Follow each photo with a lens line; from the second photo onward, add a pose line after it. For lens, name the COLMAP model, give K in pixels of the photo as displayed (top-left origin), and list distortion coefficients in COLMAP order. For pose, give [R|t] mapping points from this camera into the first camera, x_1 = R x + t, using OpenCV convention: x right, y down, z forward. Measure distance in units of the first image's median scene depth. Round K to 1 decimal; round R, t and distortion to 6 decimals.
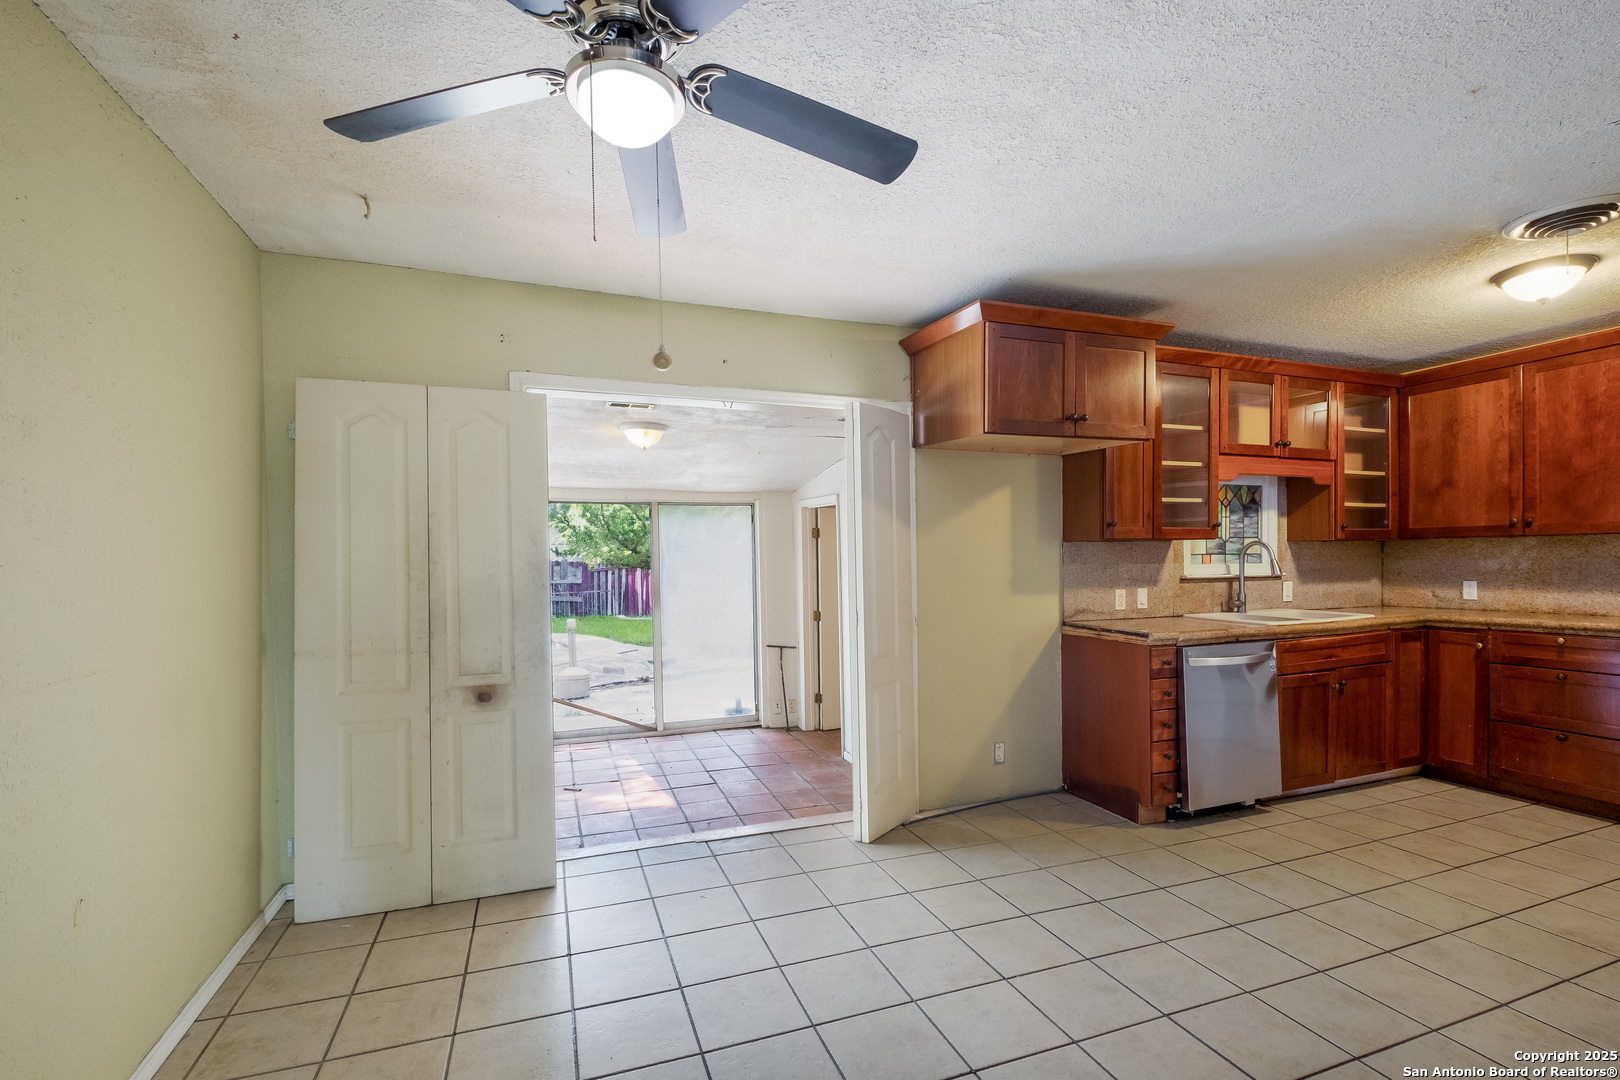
lens RADIAL K [[730.6, 0, 799.5], [0, 730.6, 571.8], [0, 0, 1]] dist [-0.009667, -0.002064]
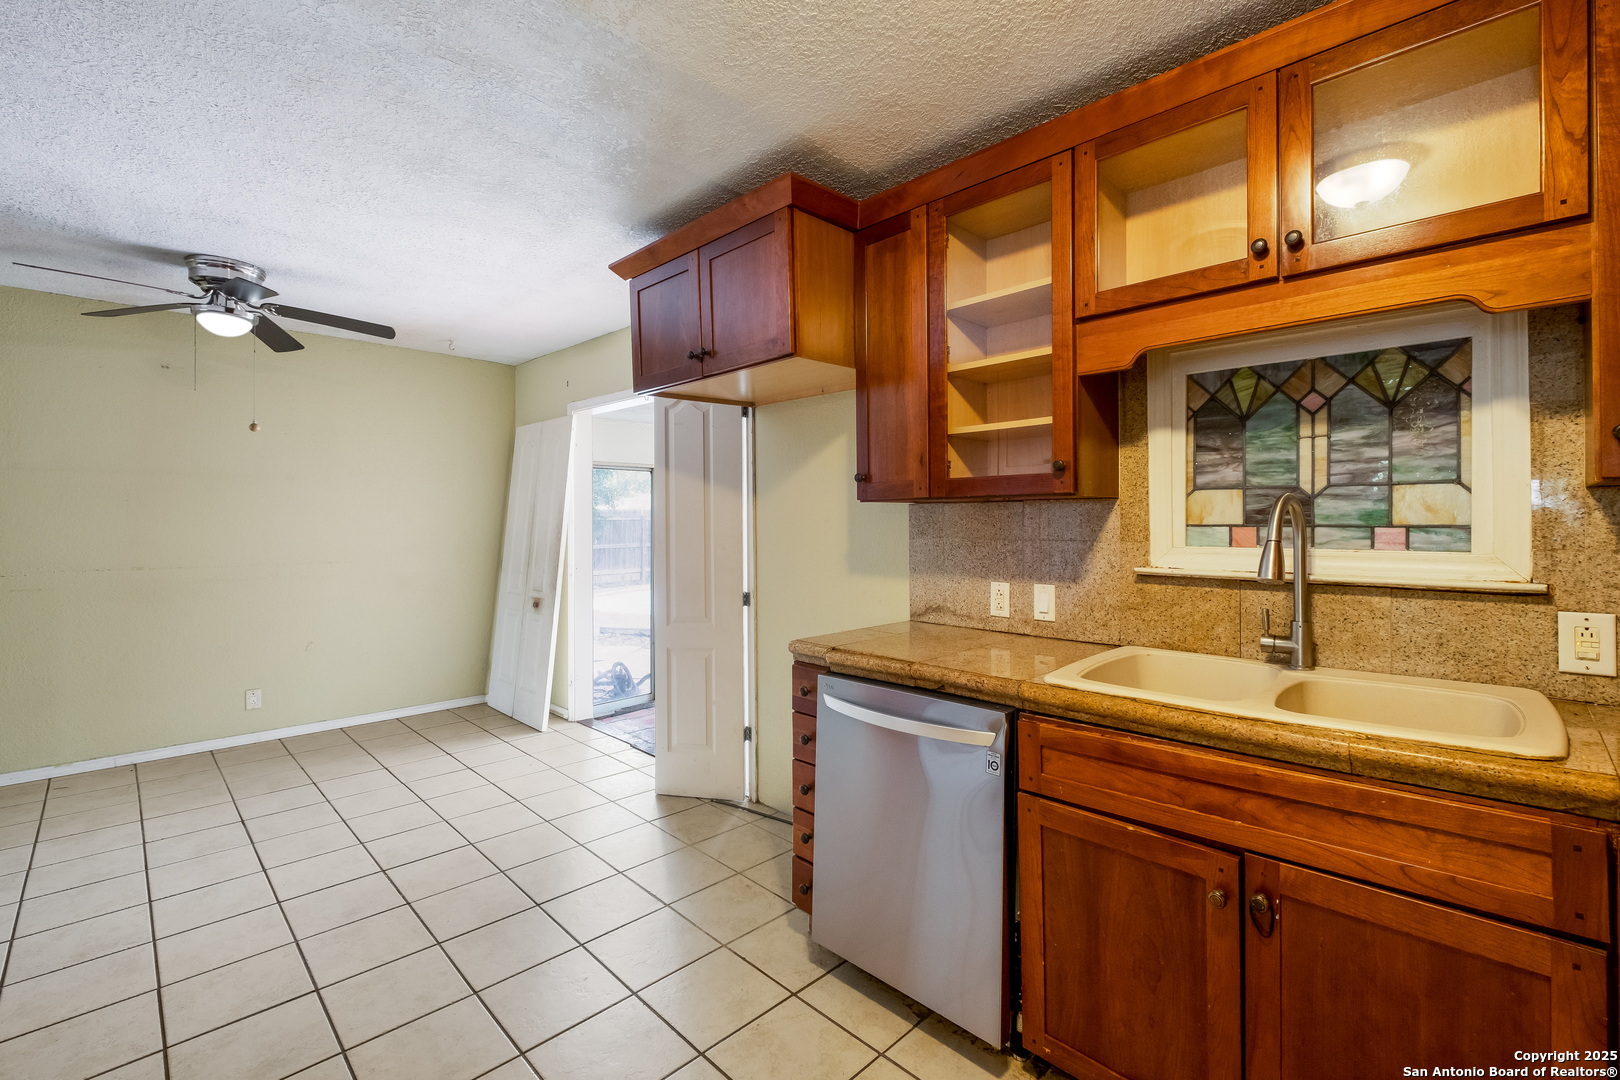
lens RADIAL K [[696.2, 0, 812.4], [0, 696.2, 522.4], [0, 0, 1]] dist [0.008380, -0.004254]
pose [[0.431271, 0.010091, -0.902166, 0.862722], [-0.022216, 0.999753, 0.000562, -0.021103], [0.901949, 0.019800, 0.431389, 0.597302]]
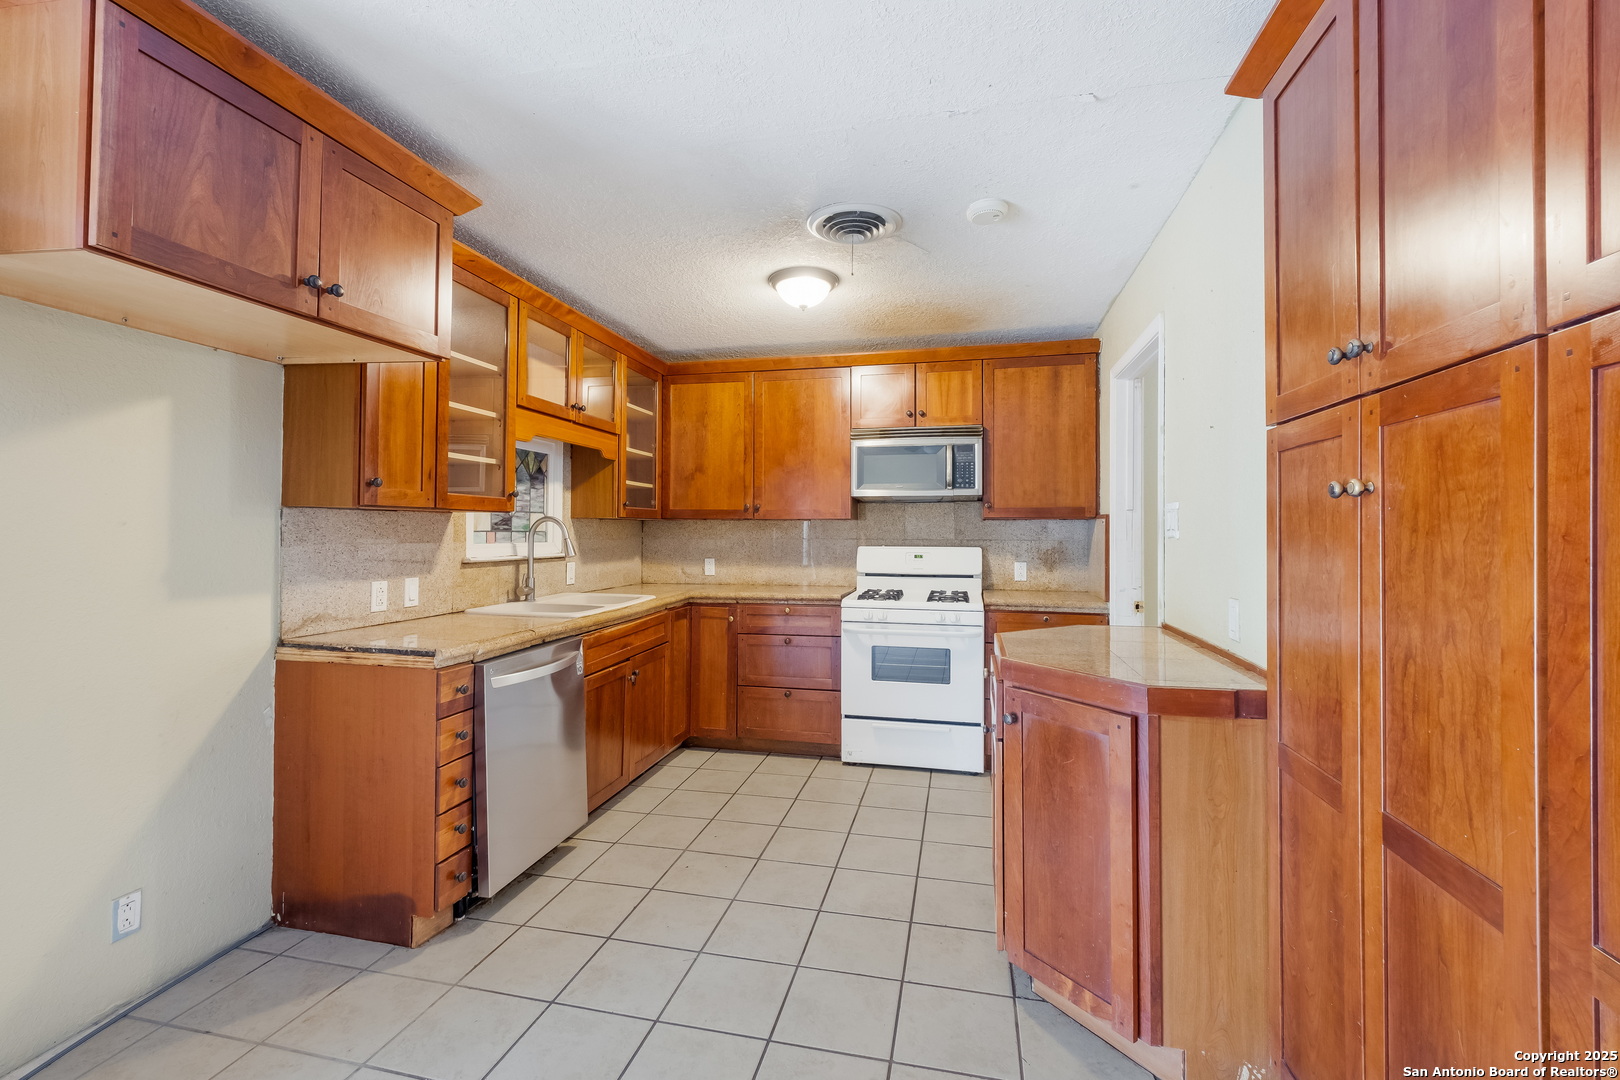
lens RADIAL K [[696.2, 0, 807.2], [0, 696.2, 521.4], [0, 0, 1]] dist [0.008380, -0.004254]
pose [[0.536049, 0.026807, 0.843761, 0.099630], [0.002970, 0.999430, -0.033639, -0.008171], [-0.844182, 0.020538, 0.535664, 0.303578]]
